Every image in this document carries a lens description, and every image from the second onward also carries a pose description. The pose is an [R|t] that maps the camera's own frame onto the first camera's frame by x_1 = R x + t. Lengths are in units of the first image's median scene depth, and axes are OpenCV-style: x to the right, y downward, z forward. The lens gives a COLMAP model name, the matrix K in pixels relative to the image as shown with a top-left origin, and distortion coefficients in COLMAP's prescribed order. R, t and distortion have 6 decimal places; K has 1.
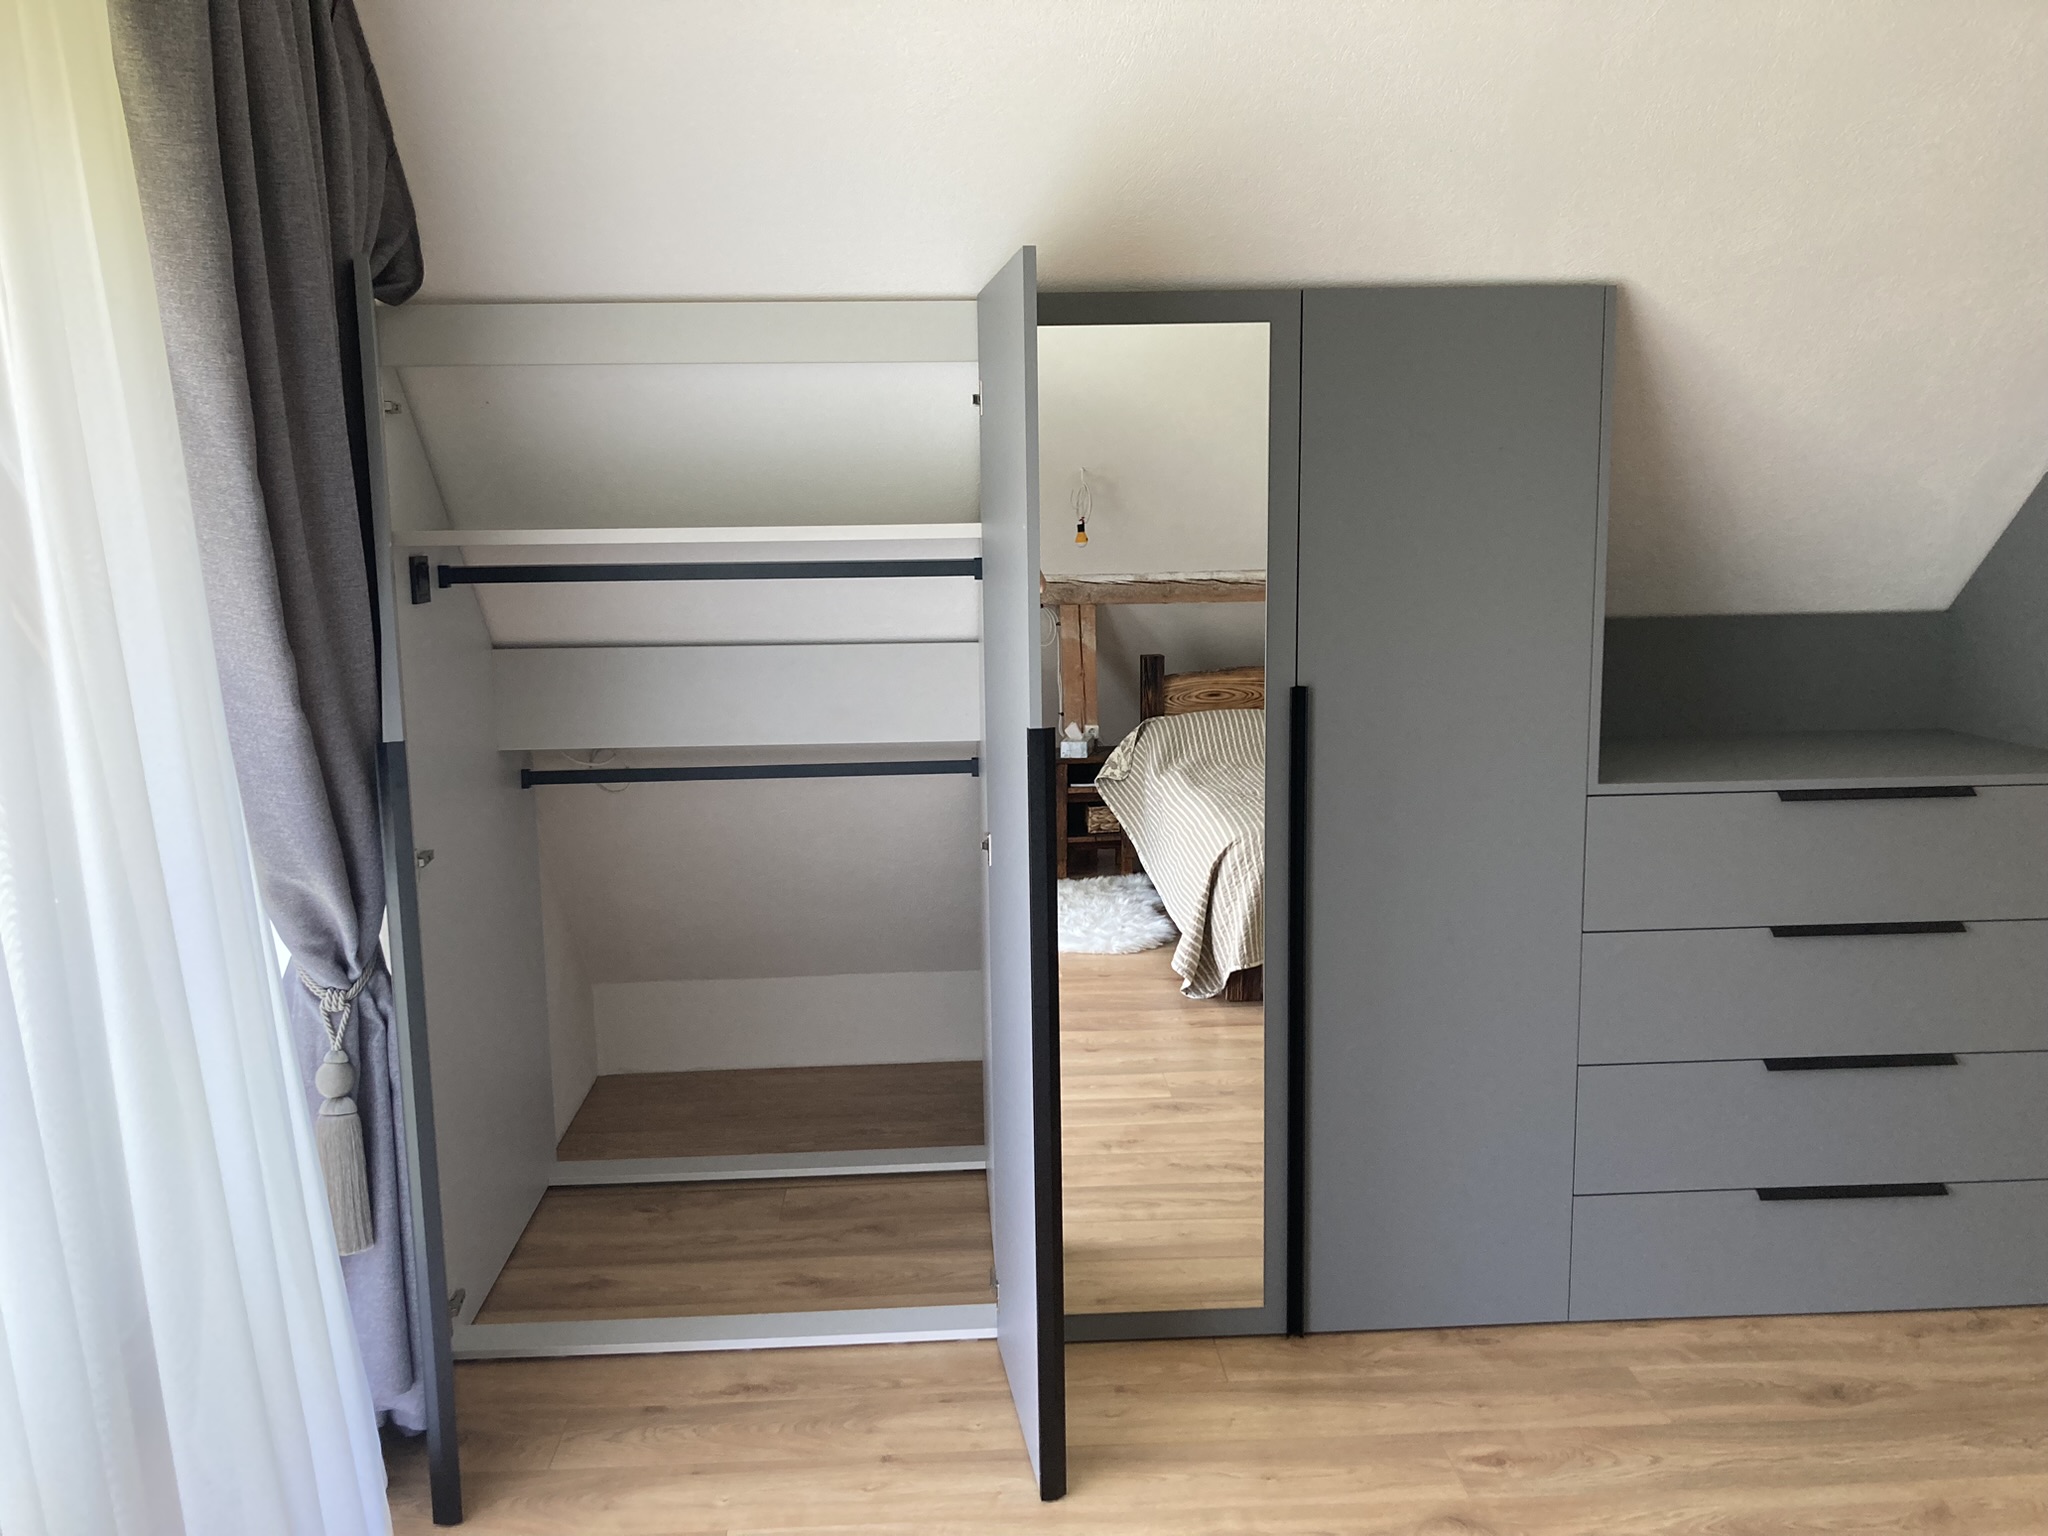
lens RADIAL K [[1670.2, 0, 1018.6], [0, 1670.2, 790.4], [0, 0, 1]] dist [0.066571, -0.062506]
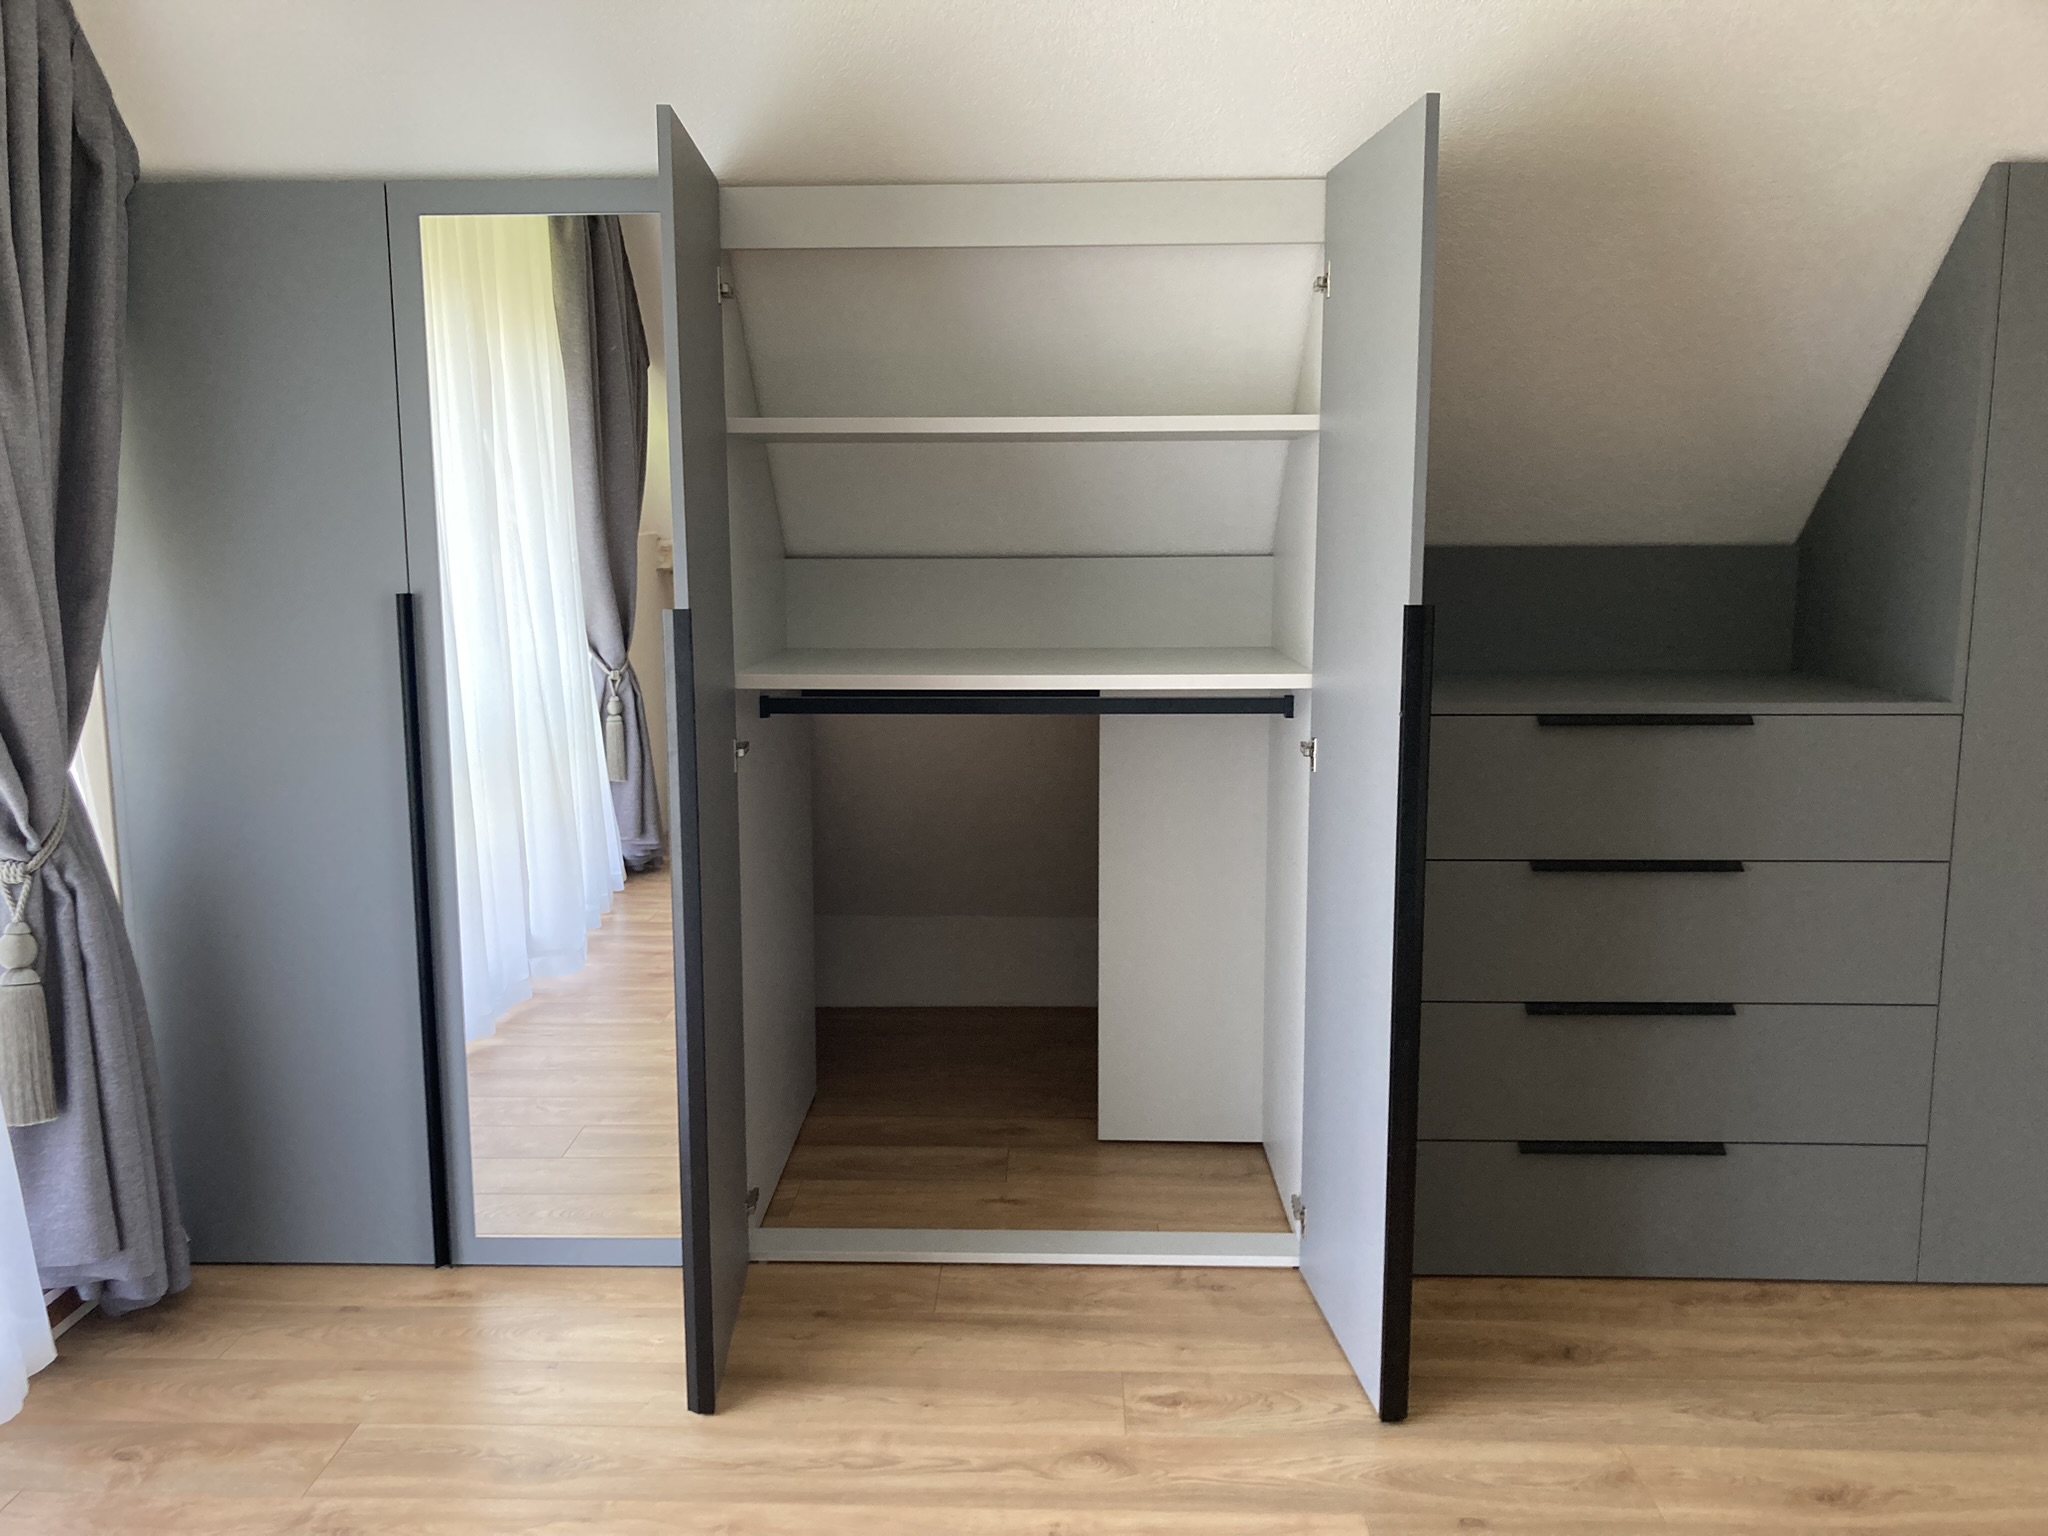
lens RADIAL K [[1671.5, 0, 1016.4], [0, 1671.5, 757.6], [0, 0, 1]] dist [0.012901, 0.001069]
pose [[0.996068, 0.027114, -0.084346, 0.239355], [-0.029437, 0.999217, -0.026421, 0.057966], [0.083563, 0.028800, 0.996086, 0.044880]]
